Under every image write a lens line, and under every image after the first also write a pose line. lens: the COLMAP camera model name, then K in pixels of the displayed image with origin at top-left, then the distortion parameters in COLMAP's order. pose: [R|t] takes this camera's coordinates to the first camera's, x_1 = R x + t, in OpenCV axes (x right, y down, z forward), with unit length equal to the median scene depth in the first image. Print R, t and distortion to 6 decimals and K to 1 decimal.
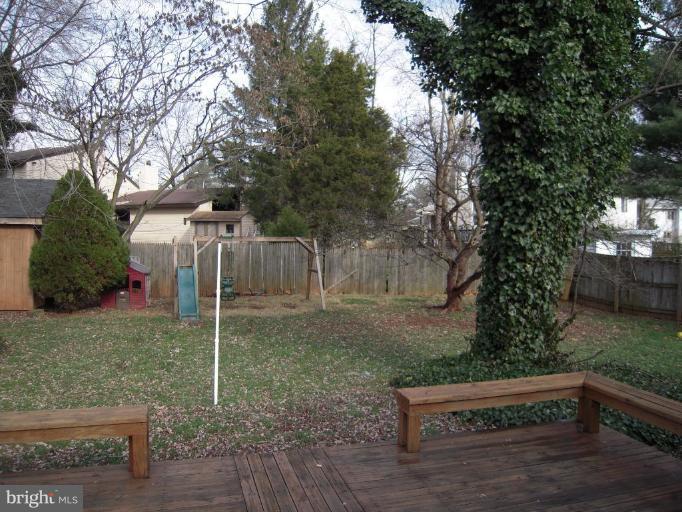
lens RADIAL K [[573.7, 0, 341.0], [0, 573.7, 256.0], [0, 0, 1]] dist [-0.126155, 0.076400]
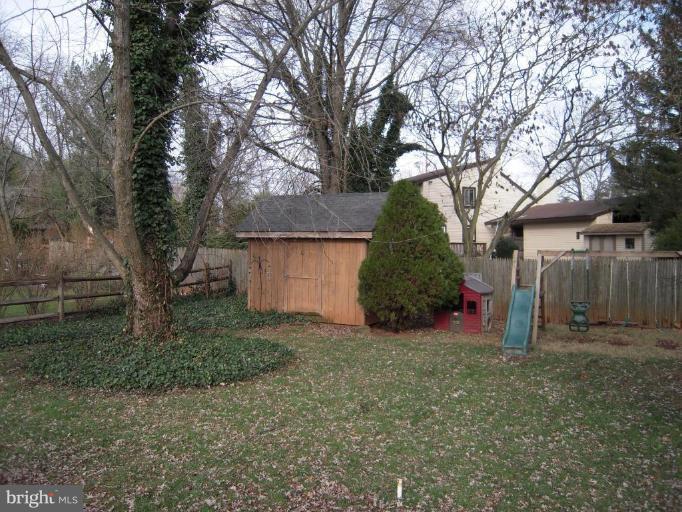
lens RADIAL K [[573.7, 0, 341.0], [0, 573.7, 256.0], [0, 0, 1]] dist [-0.126155, 0.076400]
pose [[0.746423, -0.000280, -0.665472, 0.063734], [-0.020860, 0.999499, -0.023818, -0.000821], [0.665145, 0.031660, 0.746043, 0.177026]]
